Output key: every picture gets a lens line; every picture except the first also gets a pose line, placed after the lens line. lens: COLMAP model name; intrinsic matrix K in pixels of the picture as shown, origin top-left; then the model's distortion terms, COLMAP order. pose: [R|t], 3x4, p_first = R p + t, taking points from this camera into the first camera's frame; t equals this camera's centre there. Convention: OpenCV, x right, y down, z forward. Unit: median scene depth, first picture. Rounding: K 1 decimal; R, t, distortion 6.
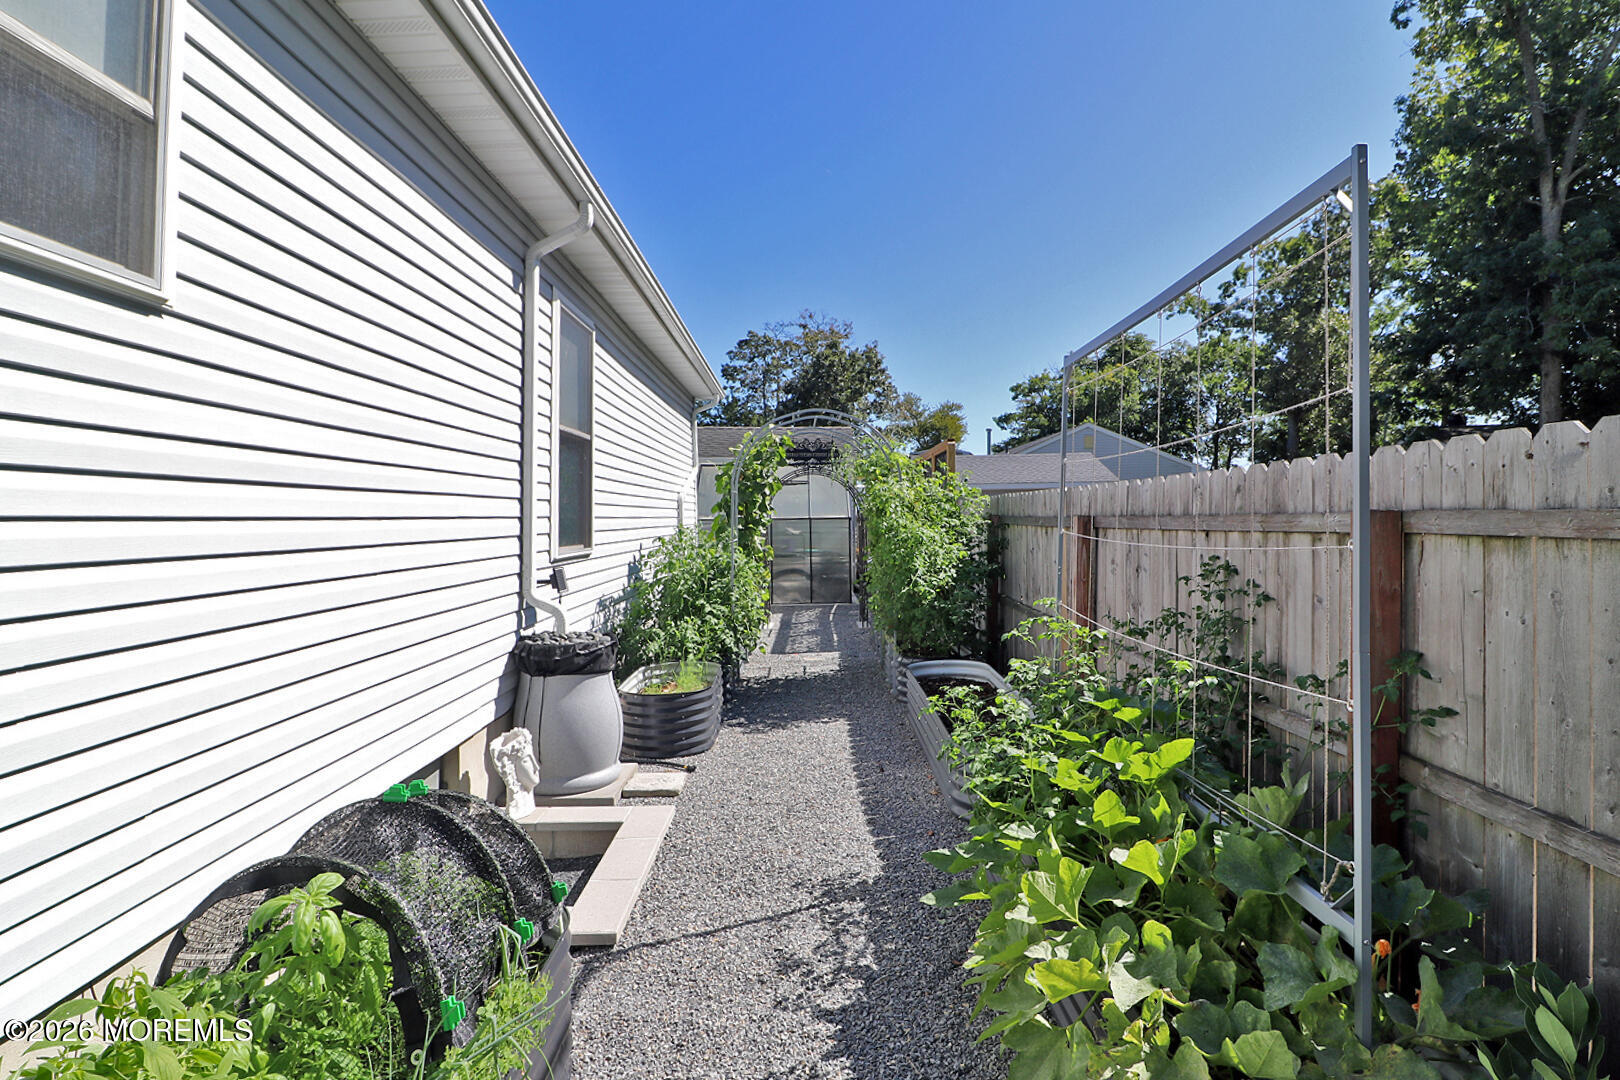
lens RADIAL K [[744.5, 0, 811.8], [0, 744.5, 539.4], [0, 0, 1]] dist [-0.002064, -0.012403]
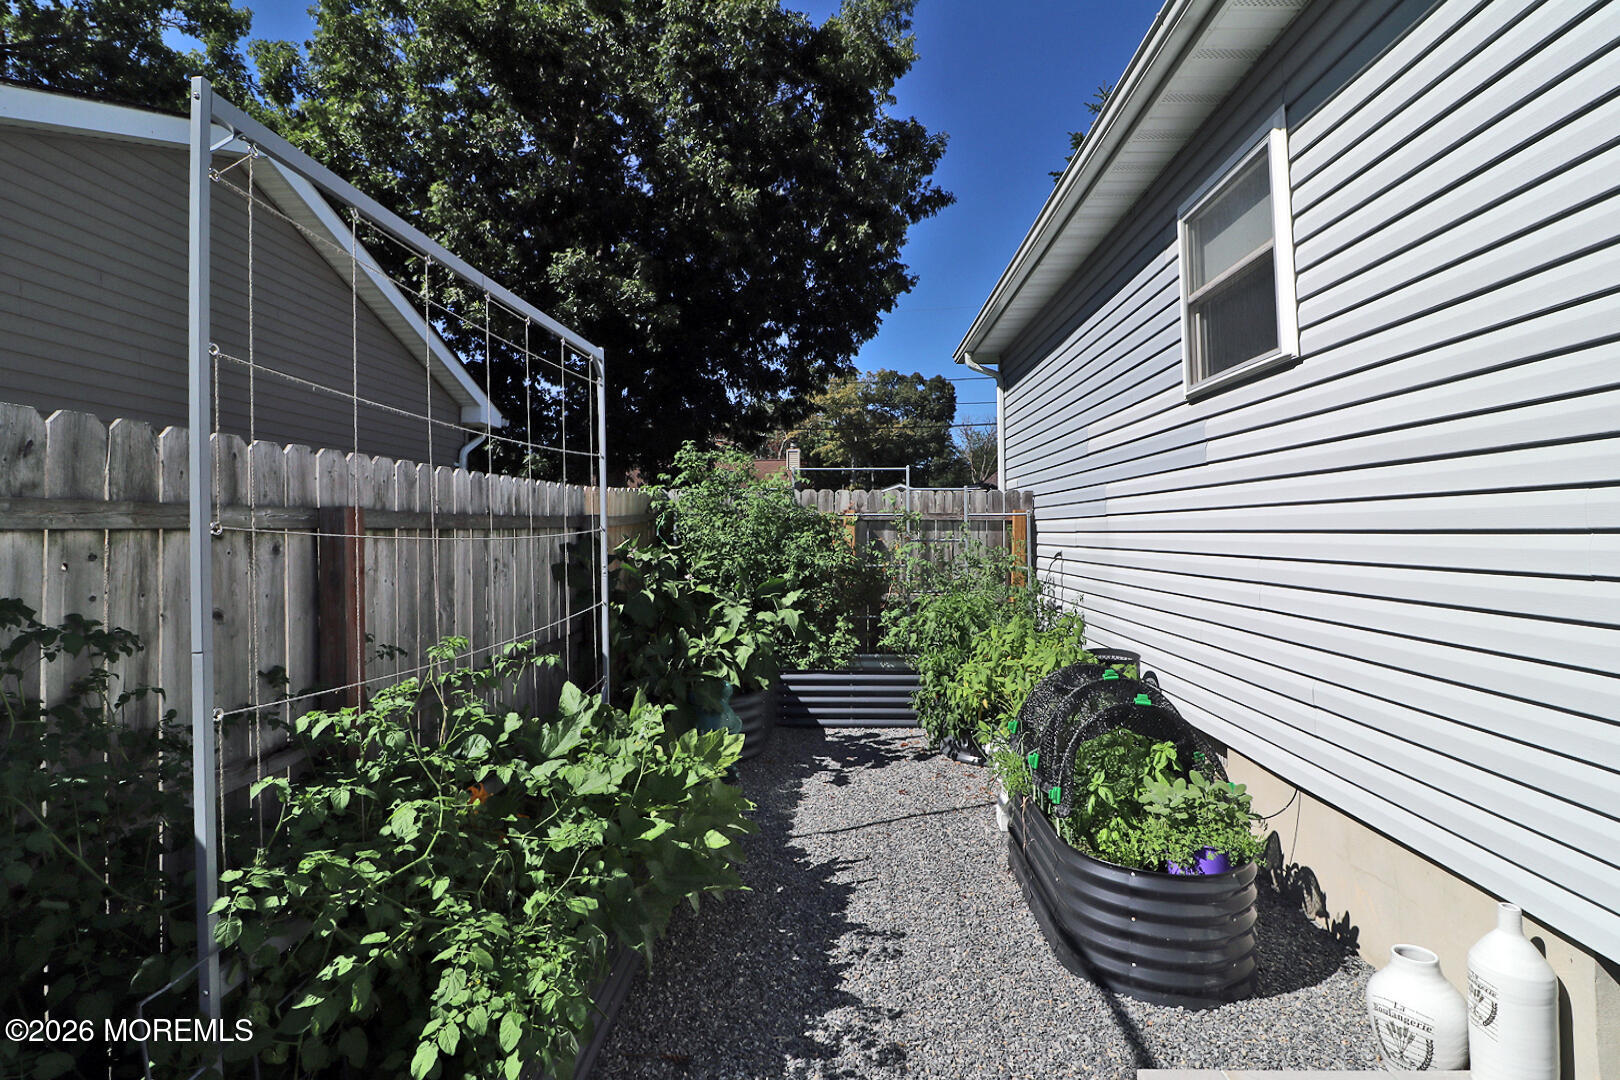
lens RADIAL K [[744.5, 0, 811.8], [0, 744.5, 539.4], [0, 0, 1]] dist [-0.002064, -0.012403]
pose [[-0.999015, 0.015076, 0.041731, 0.021973], [0.016217, 0.999500, 0.027132, -0.010547], [-0.041301, 0.027782, -0.998760, 2.410668]]
